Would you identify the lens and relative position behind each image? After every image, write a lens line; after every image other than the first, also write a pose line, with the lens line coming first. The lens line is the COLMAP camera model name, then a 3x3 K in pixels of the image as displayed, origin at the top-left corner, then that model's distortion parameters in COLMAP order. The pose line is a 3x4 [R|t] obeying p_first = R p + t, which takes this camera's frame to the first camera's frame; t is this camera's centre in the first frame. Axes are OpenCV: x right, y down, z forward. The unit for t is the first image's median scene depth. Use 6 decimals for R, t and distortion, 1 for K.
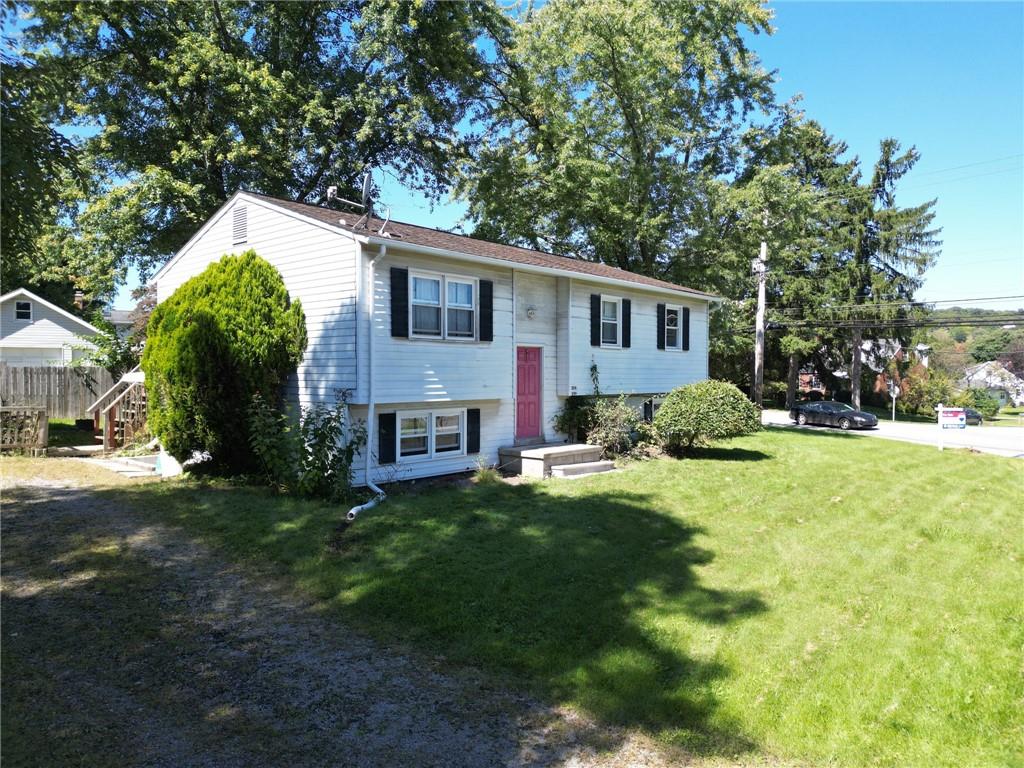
lens RADIAL K [[717.4, 0, 516.5], [0, 717.4, 379.4], [0, 0, 1]] dist [0.077378, -0.083261]
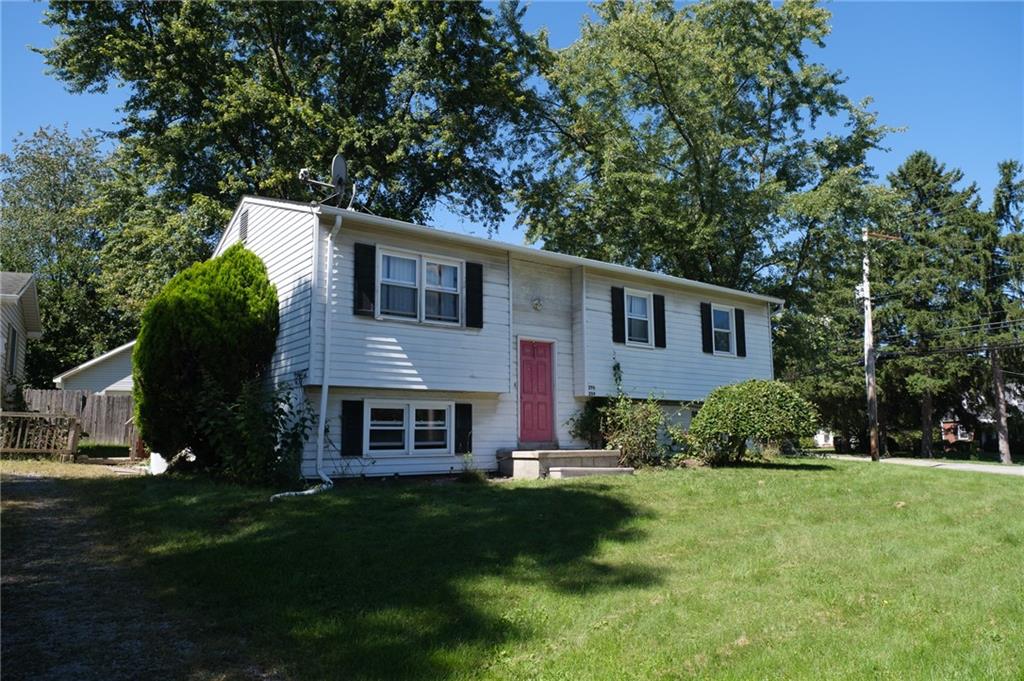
lens RADIAL K [[694.6, 0, 510.7], [0, 694.6, 341.6], [0, 0, 1]] dist [0.042436, -0.062825]
pose [[0.980613, -0.036050, -0.192608, 0.157370], [0.006821, 0.988616, -0.150306, 0.088726], [0.195834, 0.146078, 0.969696, 0.139502]]
